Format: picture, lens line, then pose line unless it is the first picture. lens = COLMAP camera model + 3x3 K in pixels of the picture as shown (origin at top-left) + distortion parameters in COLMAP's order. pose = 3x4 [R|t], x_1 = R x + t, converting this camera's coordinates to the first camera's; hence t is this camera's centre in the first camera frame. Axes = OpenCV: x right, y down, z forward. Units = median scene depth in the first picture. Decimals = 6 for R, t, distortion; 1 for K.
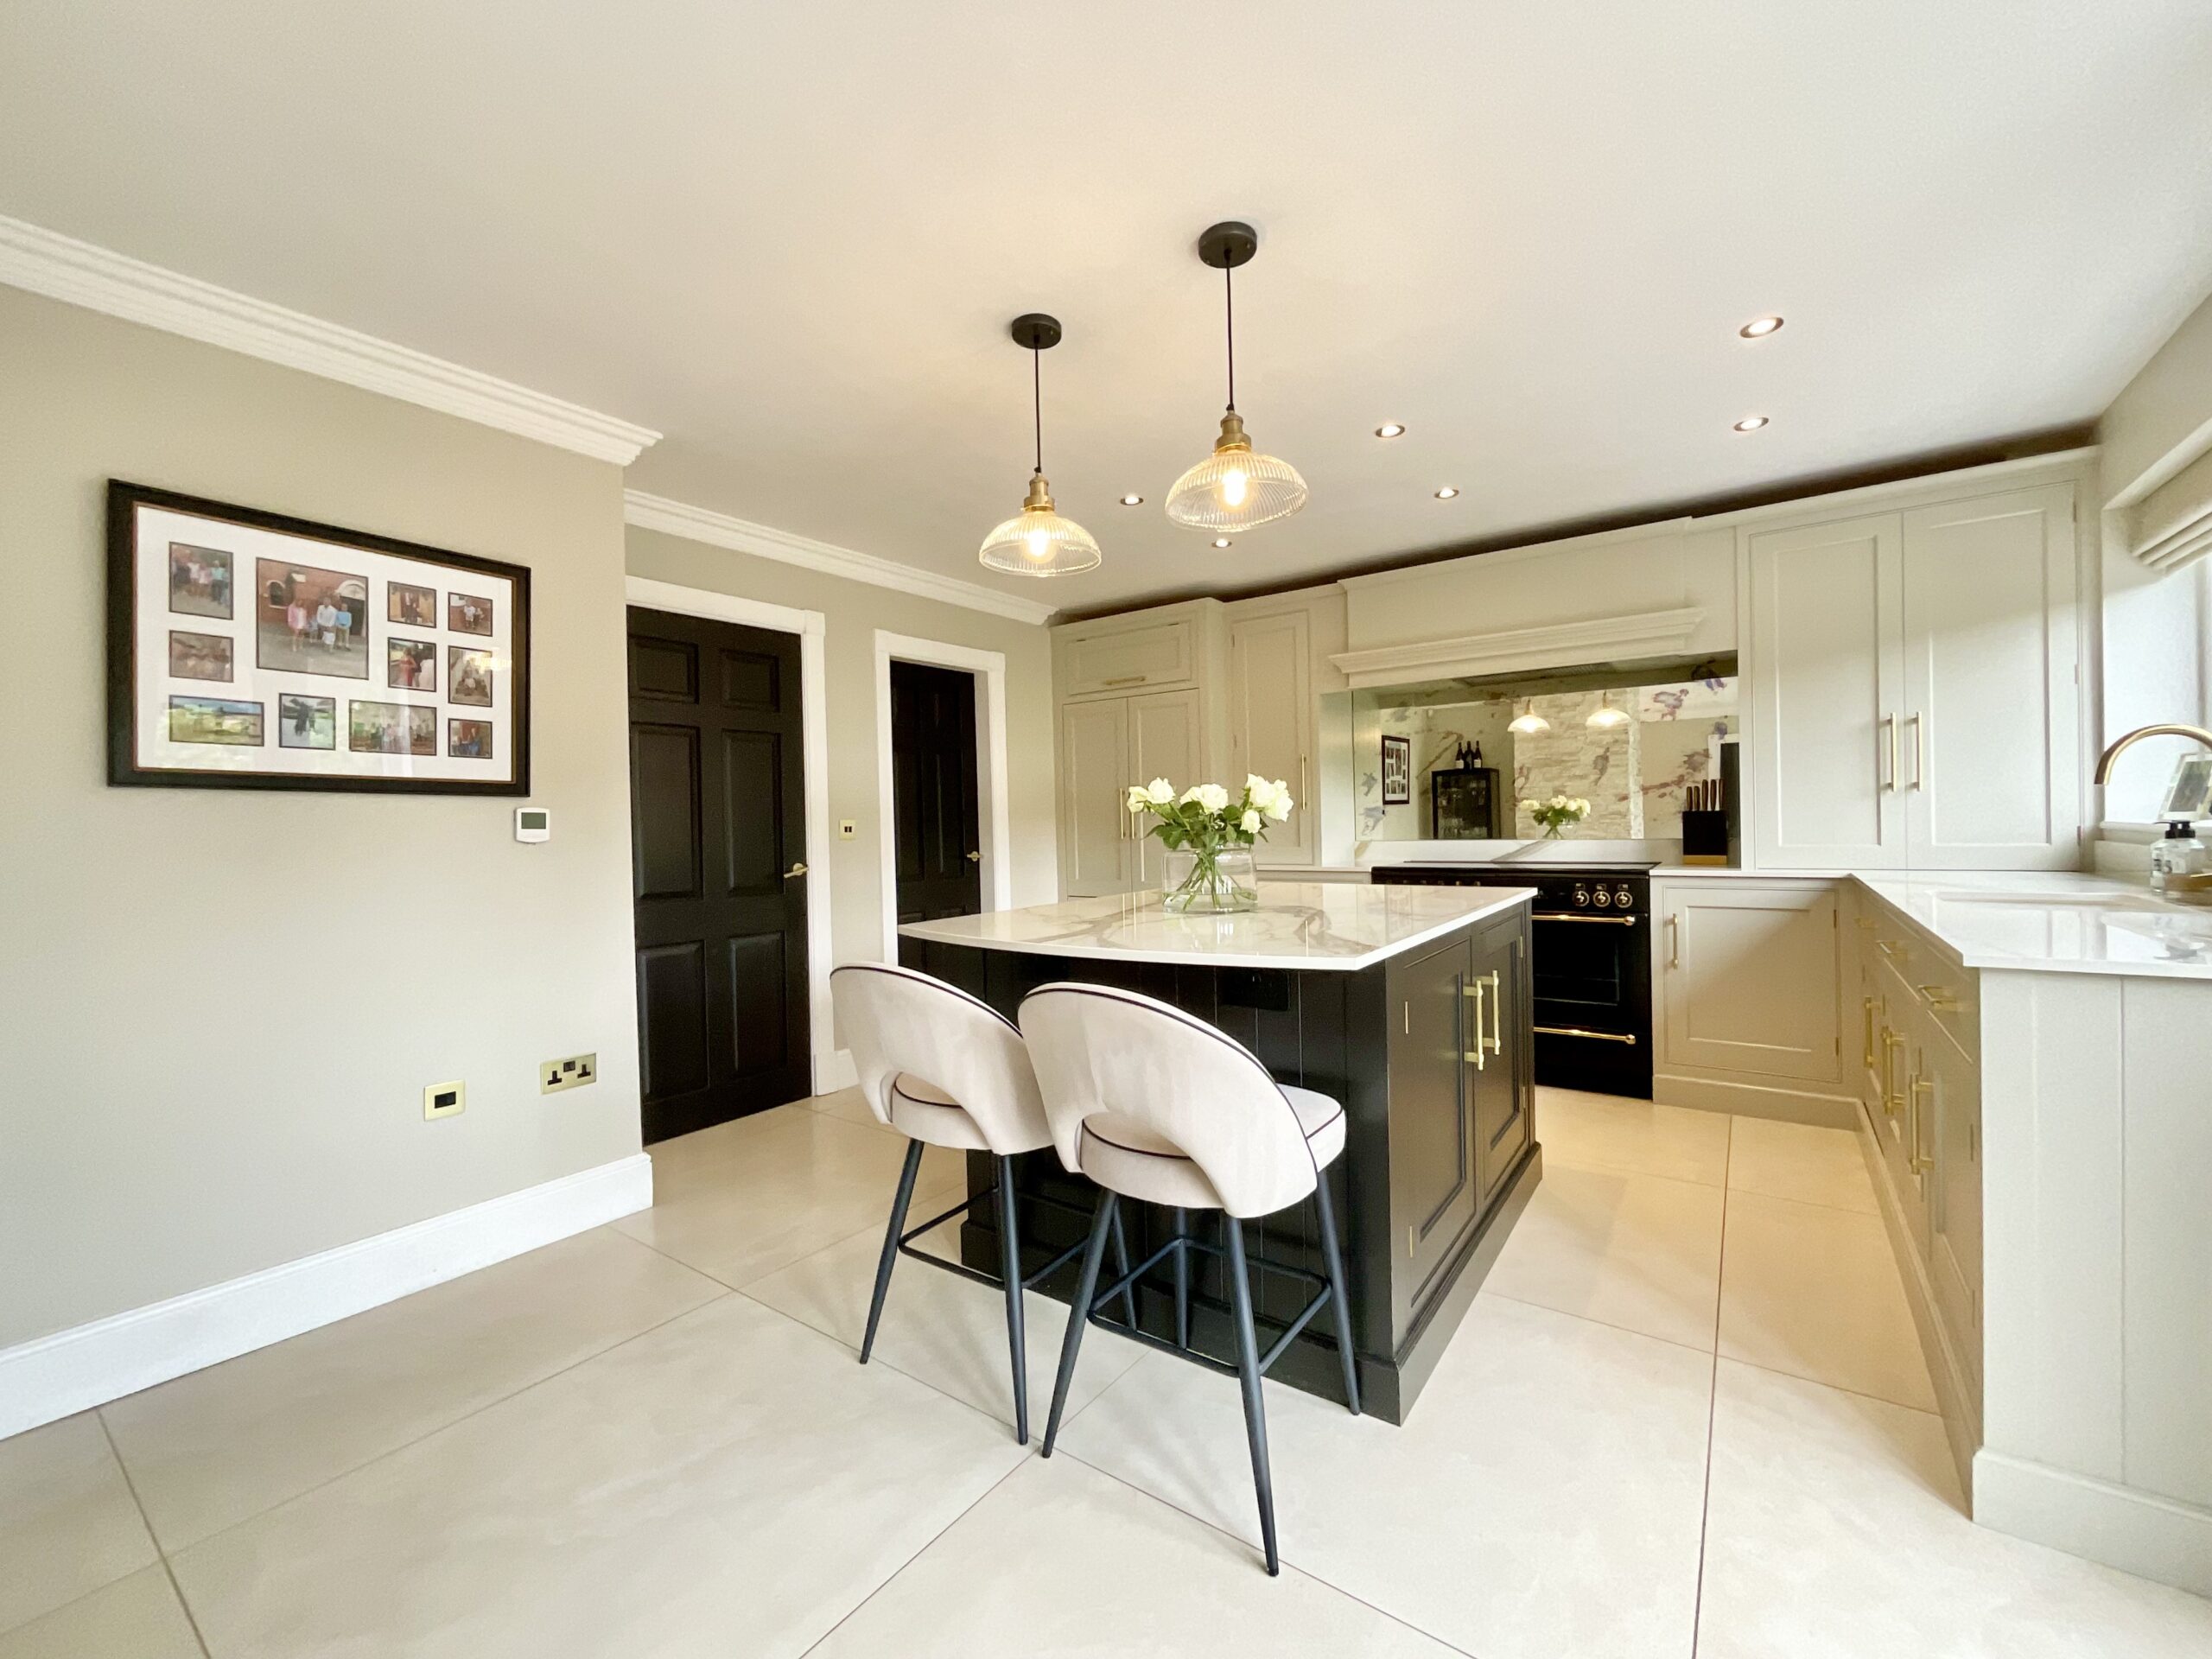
lens RADIAL K [[890.2, 0, 1106.0], [0, 890.2, 829.5], [0, 0, 1]] dist [0.000183, 0.000430]
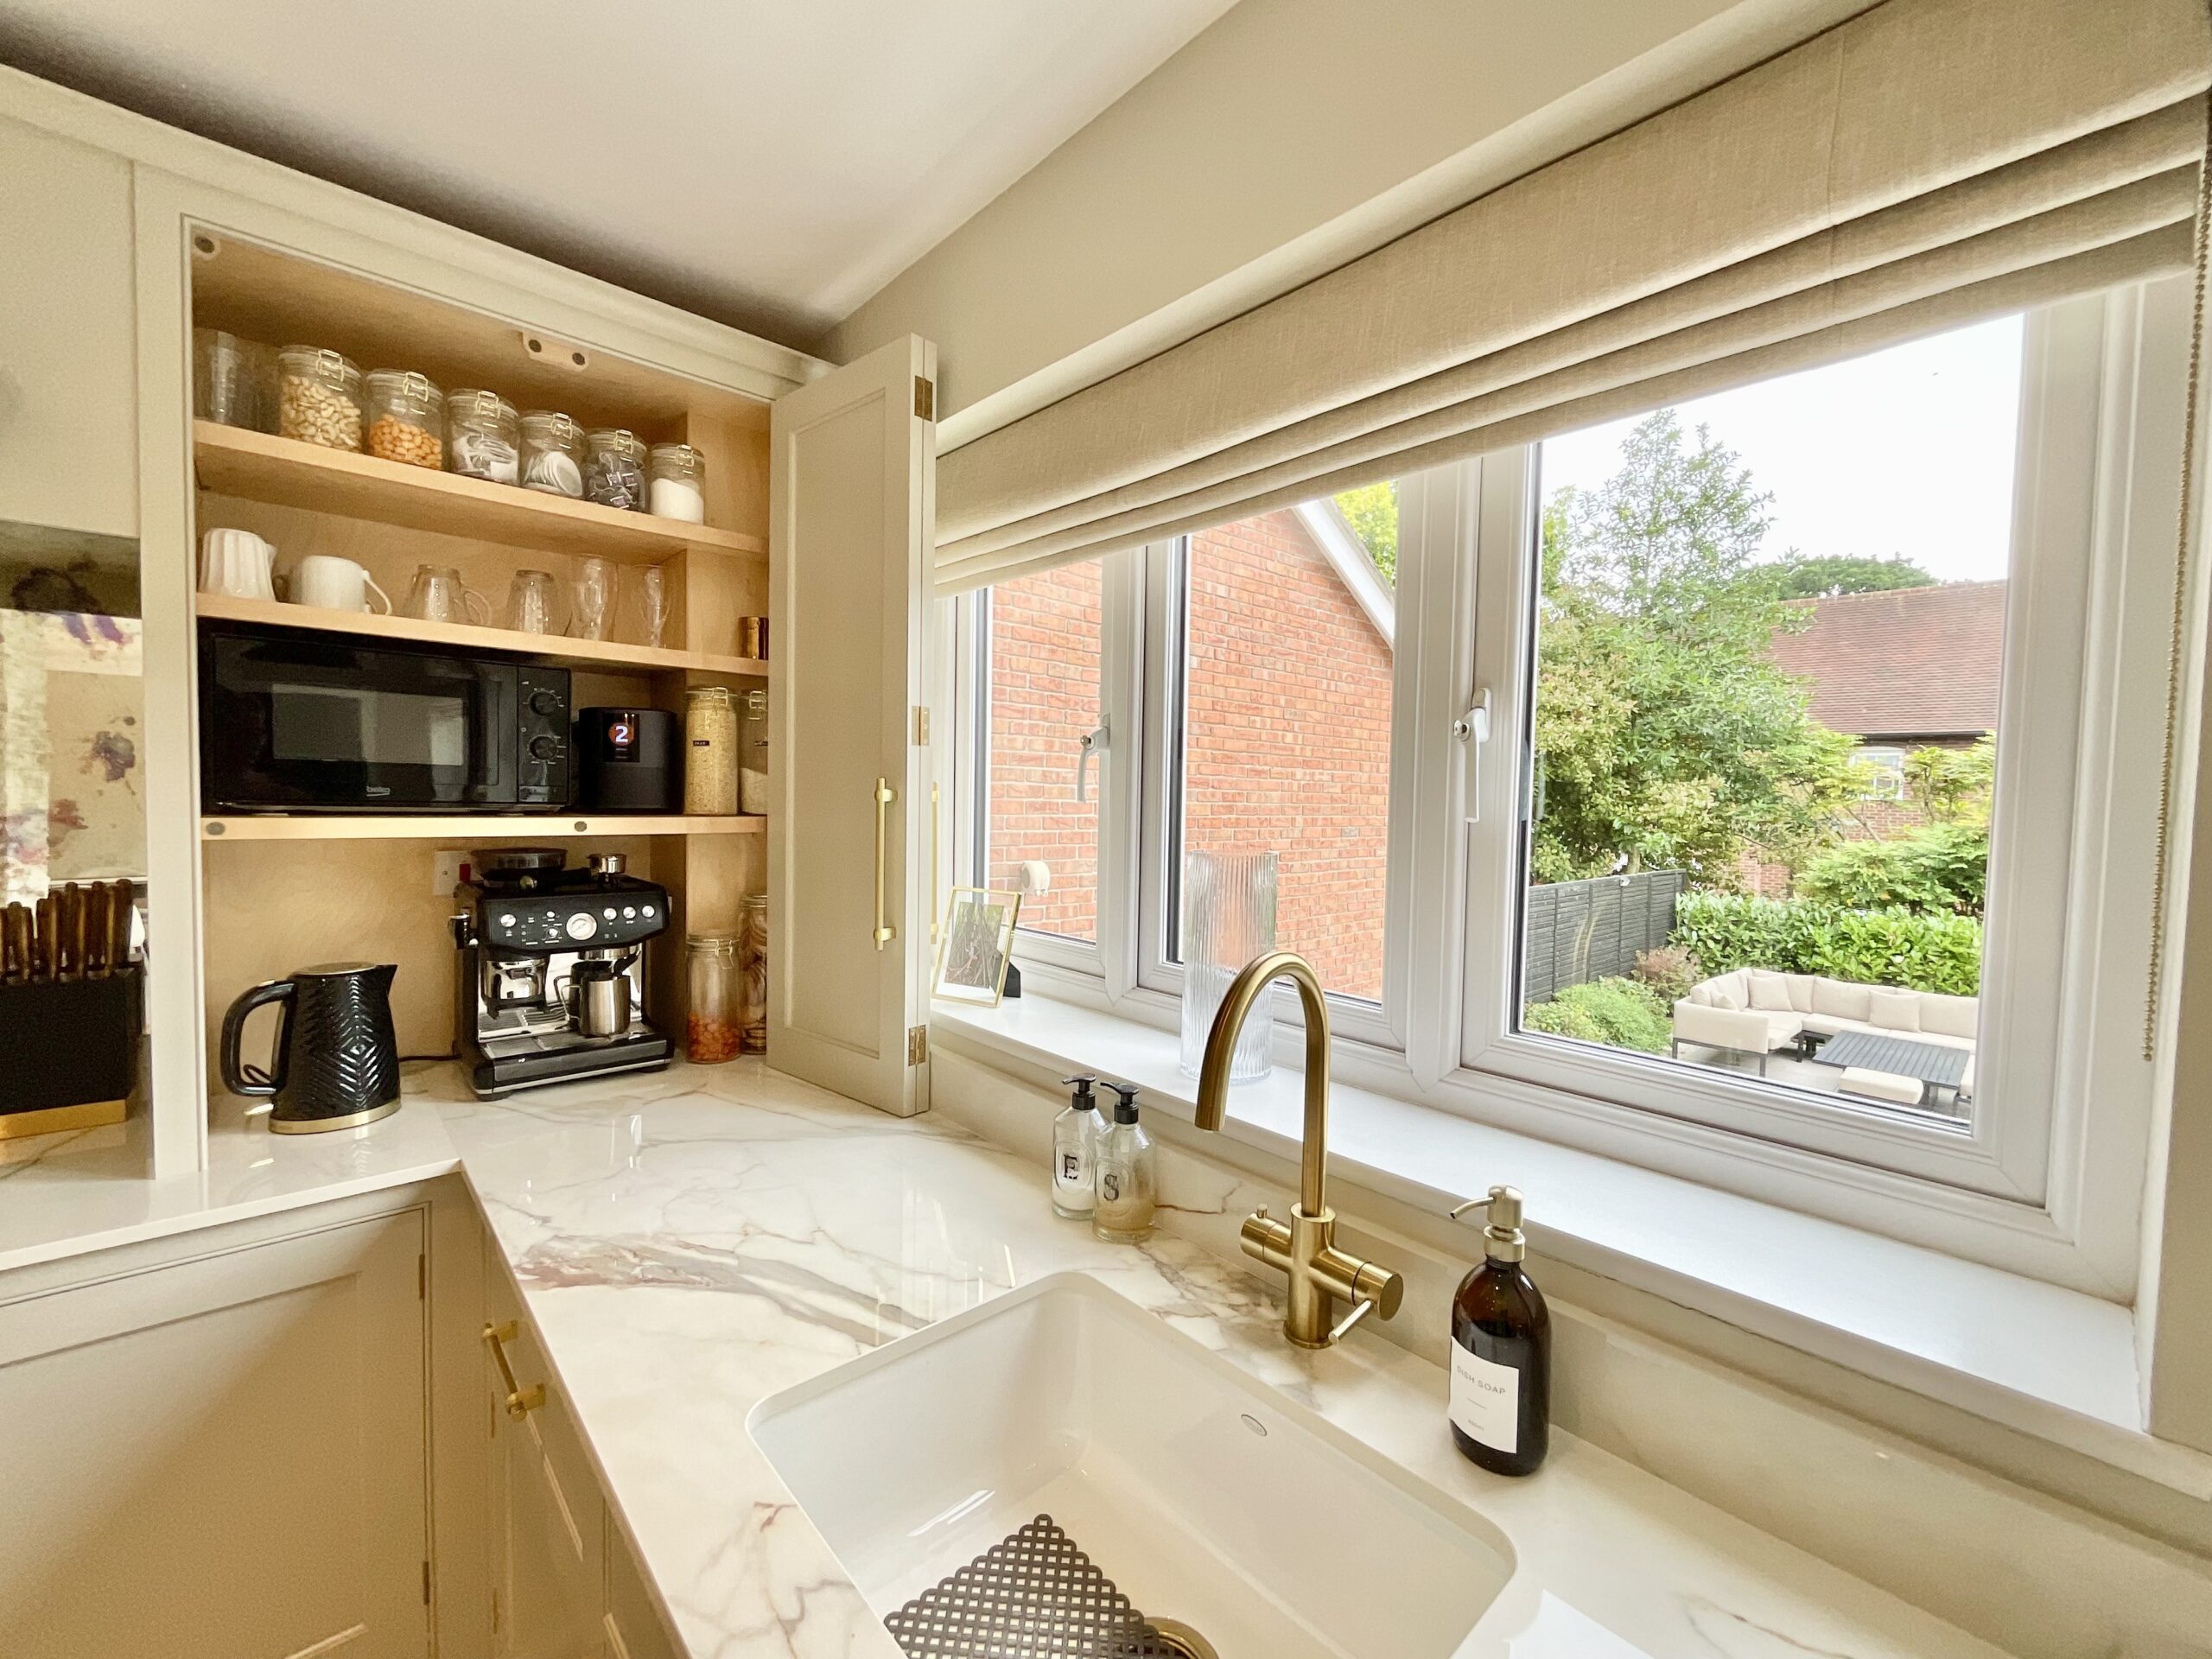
lens RADIAL K [[902.3, 0, 1101.2], [0, 902.3, 831.2], [0, 0, 1]] dist [-0.000469, 0.000872]
pose [[0.202687, -0.011026, 0.979182, 0.440122], [-0.015498, 0.999775, 0.014466, -0.100336], [-0.979121, -0.018108, 0.202470, 0.563405]]
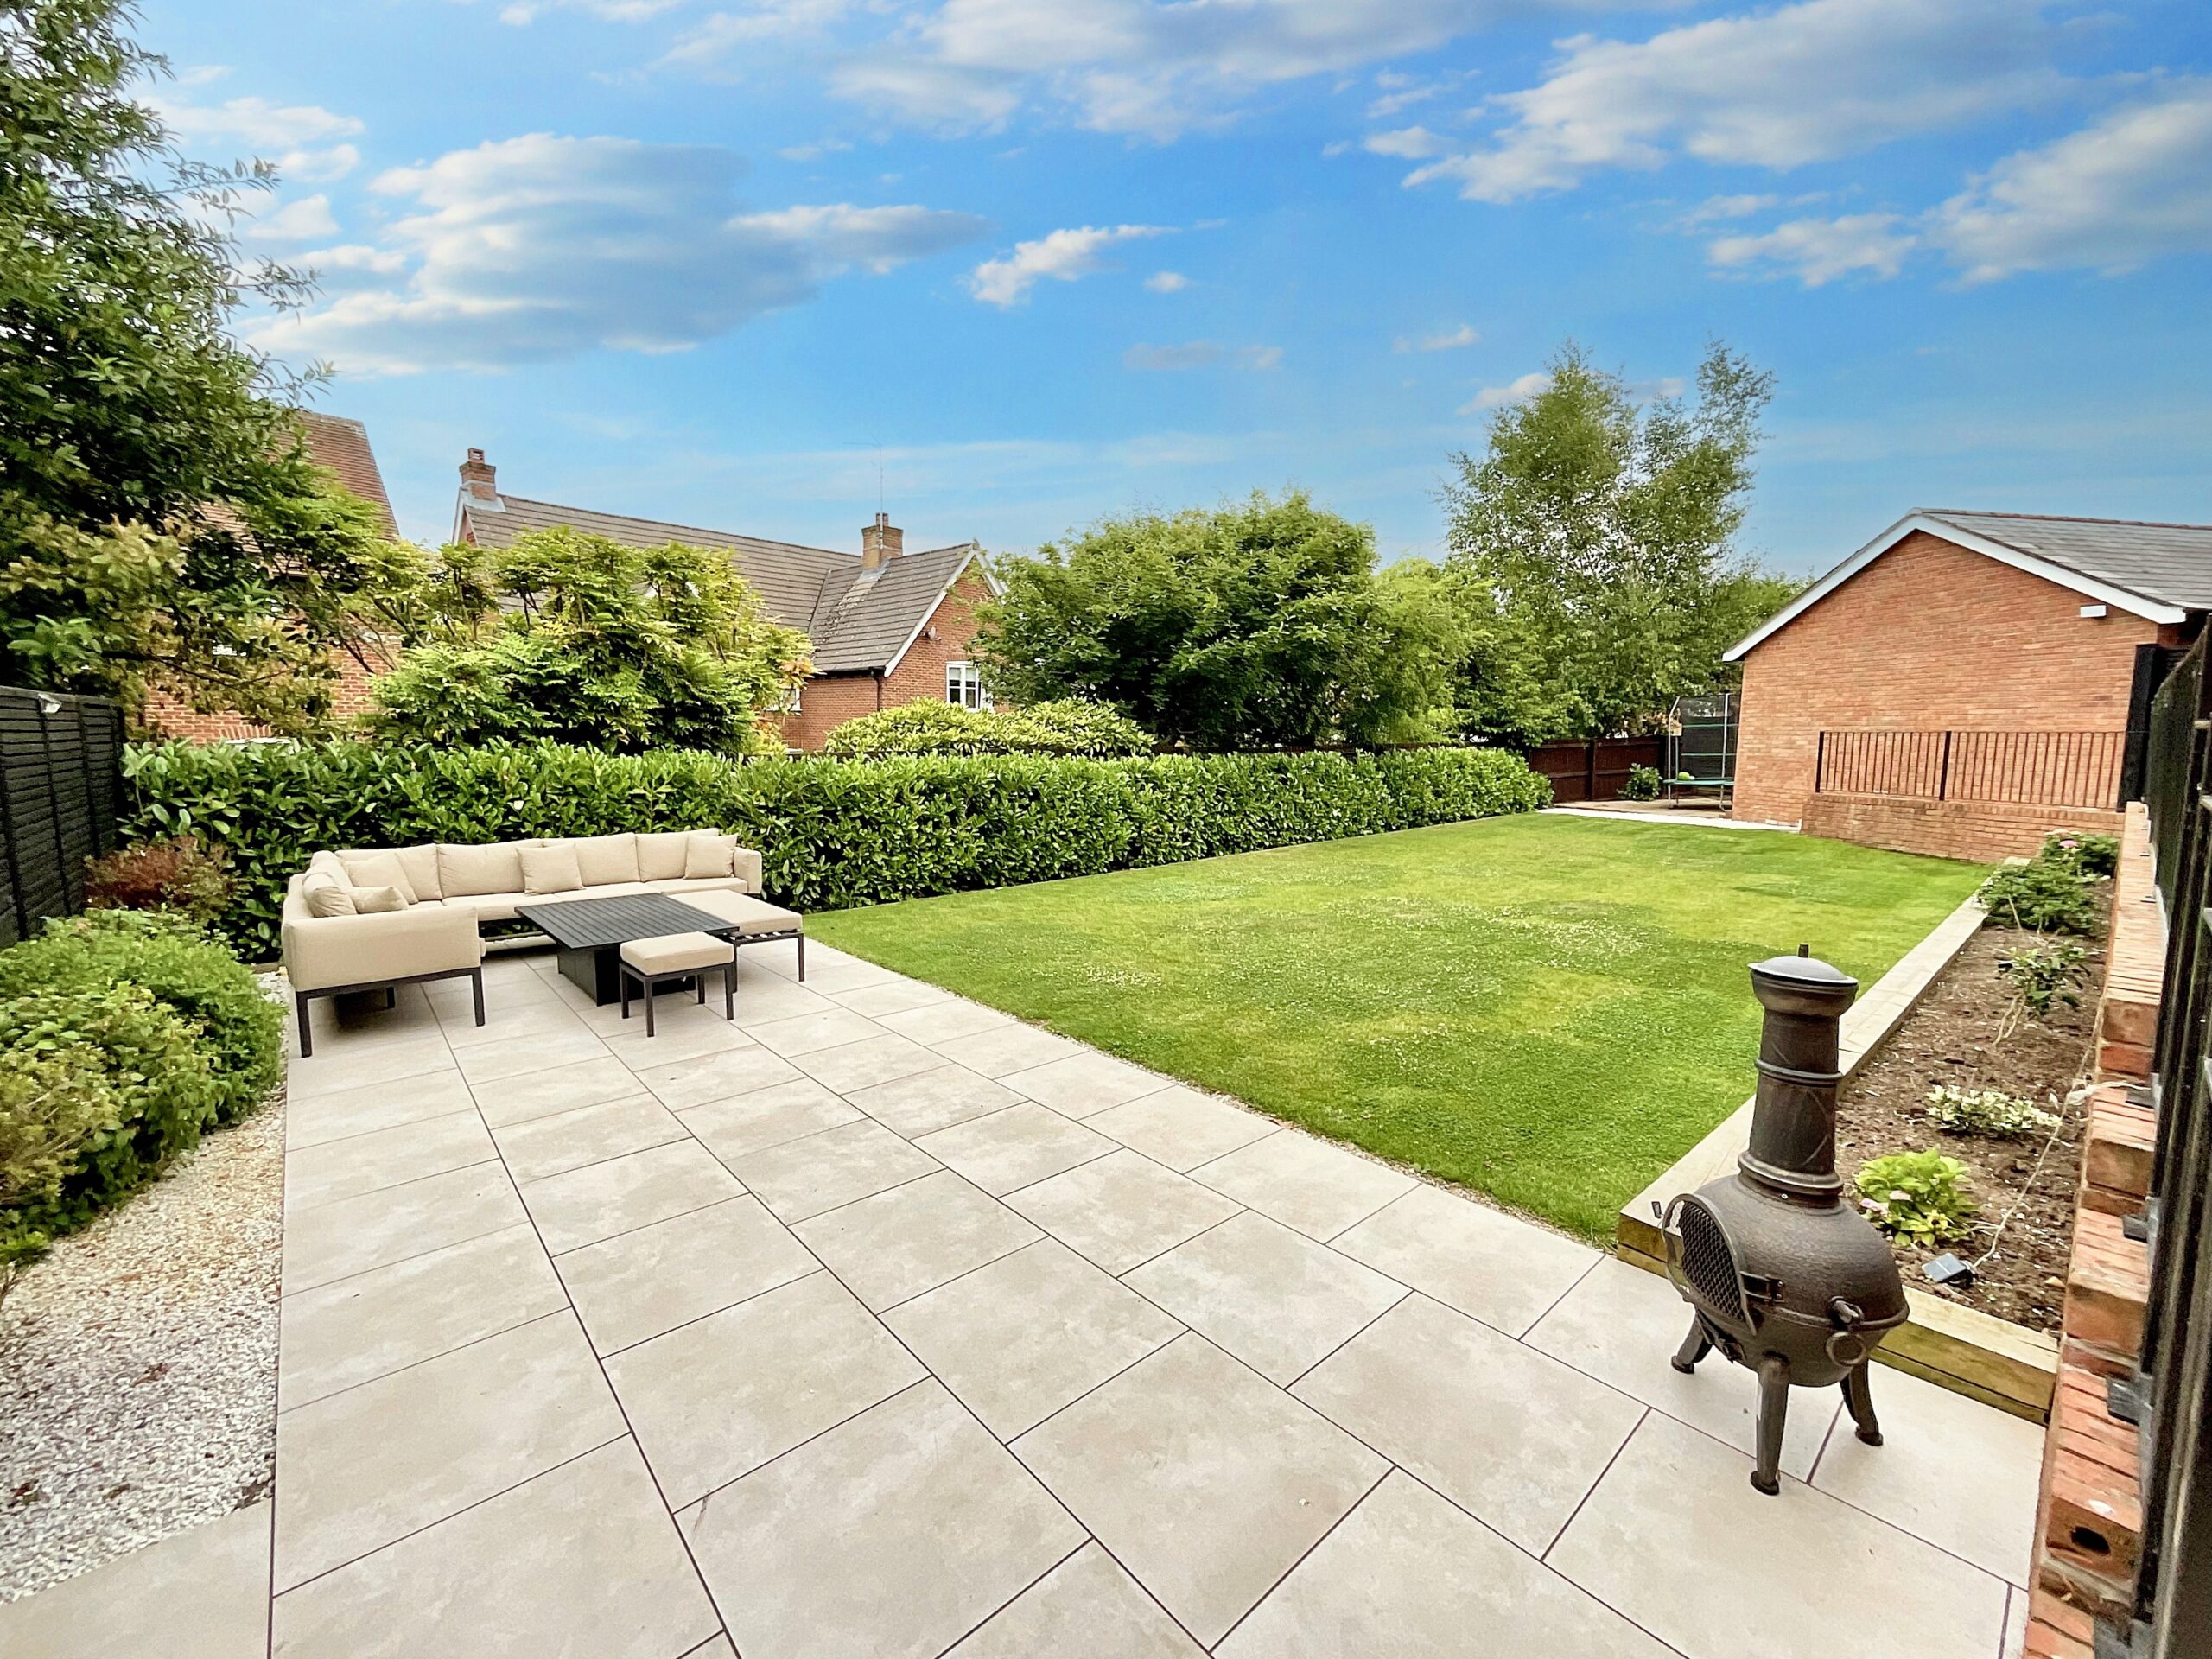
lens RADIAL K [[906.6, 0, 1106.0], [0, 906.6, 829.5], [0, 0, 1]] dist [-0.008745, 0.000225]
pose [[-0.975764, -0.008775, 0.218649, 1.859445], [0.015653, 0.993837, 0.109741, 0.141823], [-0.218264, 0.110504, -0.969613, 0.446063]]
